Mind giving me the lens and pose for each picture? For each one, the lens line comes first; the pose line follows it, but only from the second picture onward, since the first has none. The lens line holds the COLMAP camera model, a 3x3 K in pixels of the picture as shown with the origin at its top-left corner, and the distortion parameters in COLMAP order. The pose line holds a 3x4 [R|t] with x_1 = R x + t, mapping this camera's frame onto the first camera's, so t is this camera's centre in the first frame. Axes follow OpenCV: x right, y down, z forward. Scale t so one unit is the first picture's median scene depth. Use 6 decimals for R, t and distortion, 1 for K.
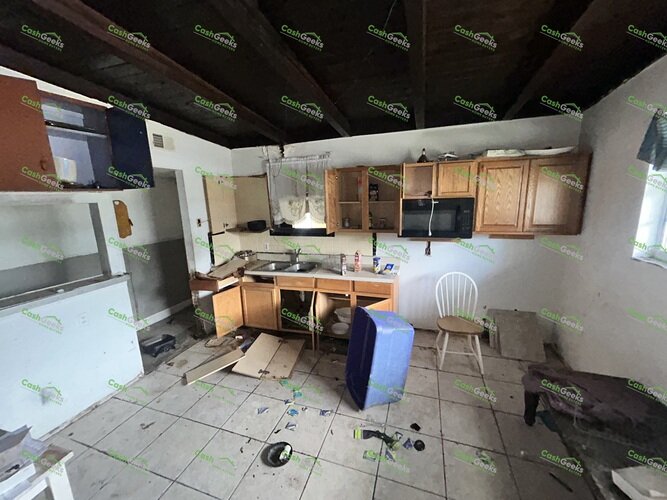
lens RADIAL K [[267.8, 0, 333.1], [0, 267.8, 248.3], [0, 0, 1]] dist [-0.001221, 0.000246]
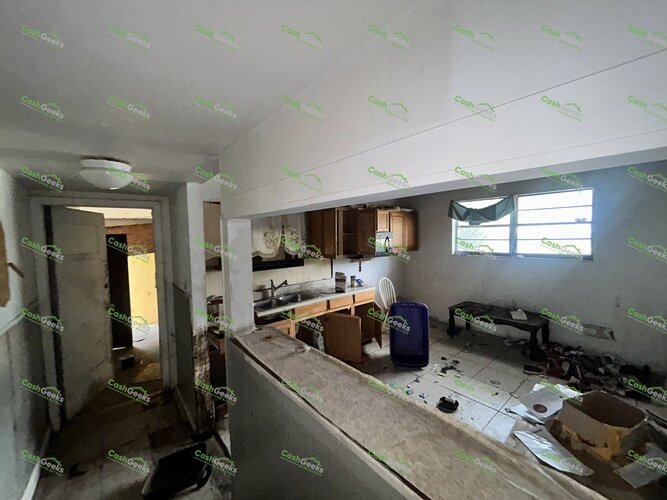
lens RADIAL K [[270.1, 0, 330.2], [0, 270.1, 251.2], [0, 0, 1]] dist [0.000790, 0.000563]
pose [[0.532704, -0.033415, 0.845641, -0.898882], [0.167798, 0.983553, -0.066839, -0.010922], [-0.829500, 0.177502, 0.529550, 0.331336]]
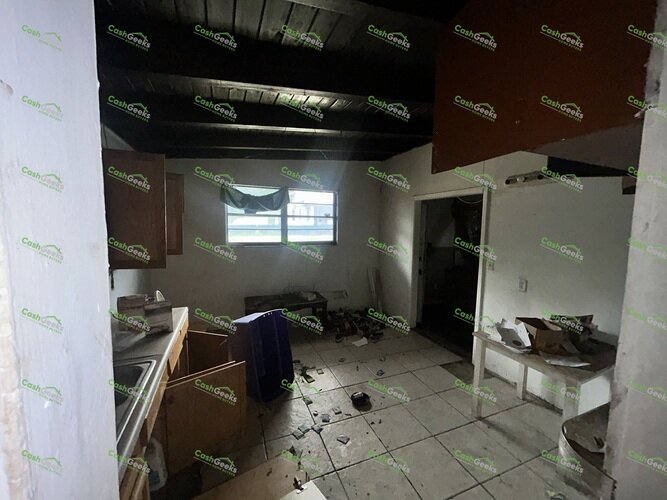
lens RADIAL K [[270.1, 0, 330.2], [0, 270.1, 251.2], [0, 0, 1]] dist [0.000790, 0.000563]
pose [[-0.650251, -0.059002, 0.757425, -0.576355], [0.147320, 0.968263, 0.201900, -0.132033], [-0.745299, 0.242869, -0.620922, 0.940036]]
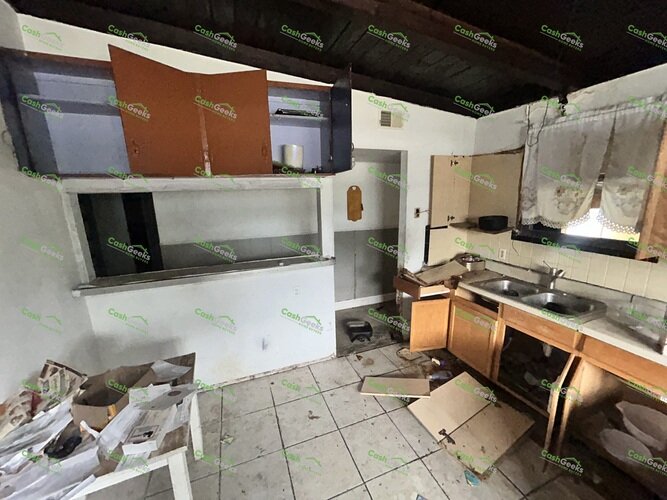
lens RADIAL K [[267.8, 0, 333.1], [0, 267.8, 248.3], [0, 0, 1]] dist [-0.001221, 0.000246]
pose [[0.639482, 0.178494, -0.747798, -0.013606], [-0.144184, 0.983261, 0.111398, -0.040408], [0.755164, 0.036583, 0.654514, 0.239951]]
